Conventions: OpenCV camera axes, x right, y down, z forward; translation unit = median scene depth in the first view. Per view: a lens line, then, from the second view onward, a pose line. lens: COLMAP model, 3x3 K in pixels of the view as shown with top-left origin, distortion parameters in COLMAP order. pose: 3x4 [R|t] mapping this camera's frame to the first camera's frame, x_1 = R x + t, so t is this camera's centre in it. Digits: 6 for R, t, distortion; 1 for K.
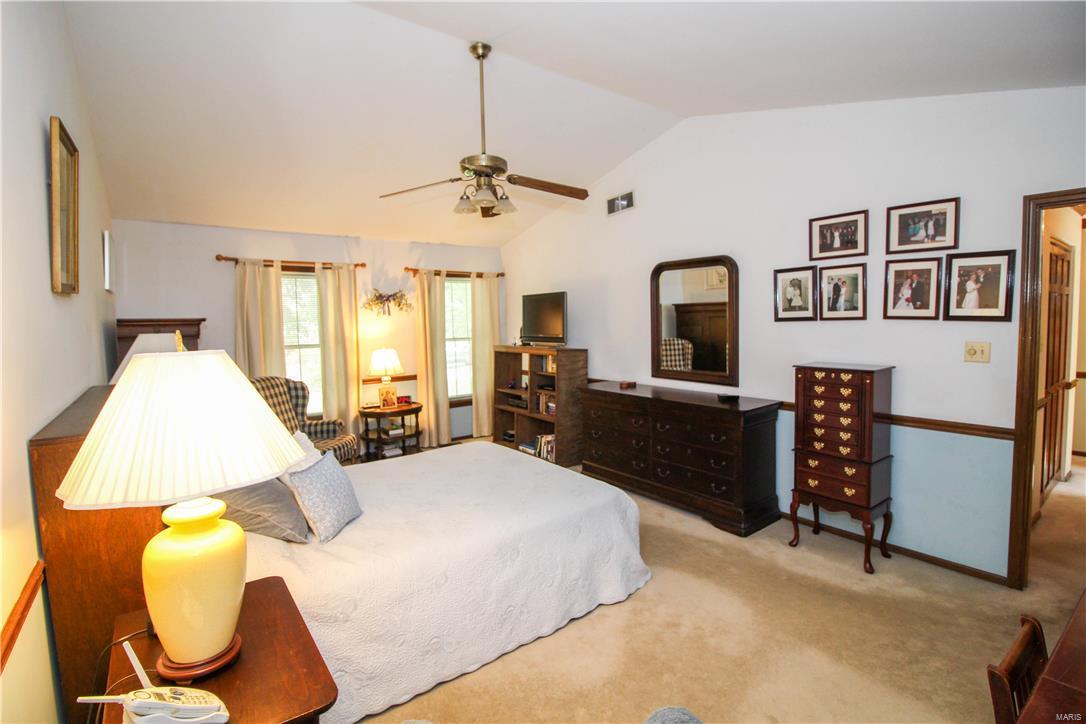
lens RADIAL K [[502.6, 0, 540.1], [0, 502.6, 364.7], [0, 0, 1]] dist [-0.012417, 0.000342]
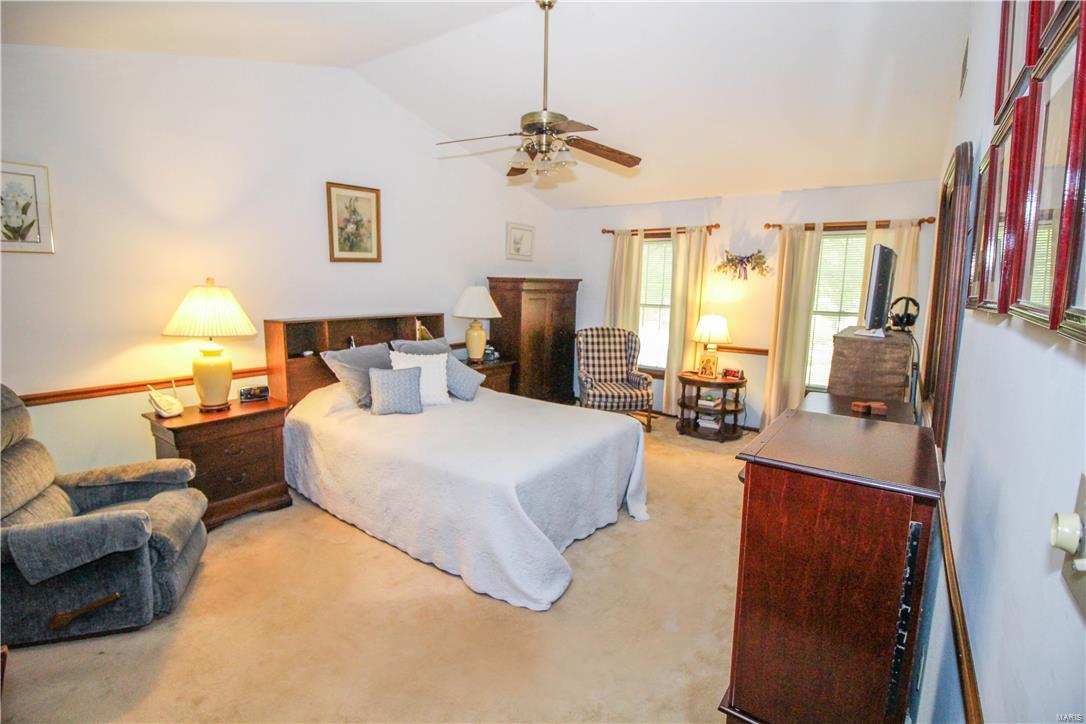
lens RADIAL K [[502.6, 0, 538.4], [0, 502.6, 360.4], [0, 0, 1]] dist [-0.012417, 0.000342]
pose [[0.295169, 0.163535, -0.941346, 0.497872], [-0.112655, 0.984327, 0.135678, -0.038481], [0.948780, 0.065999, 0.308966, 0.405519]]
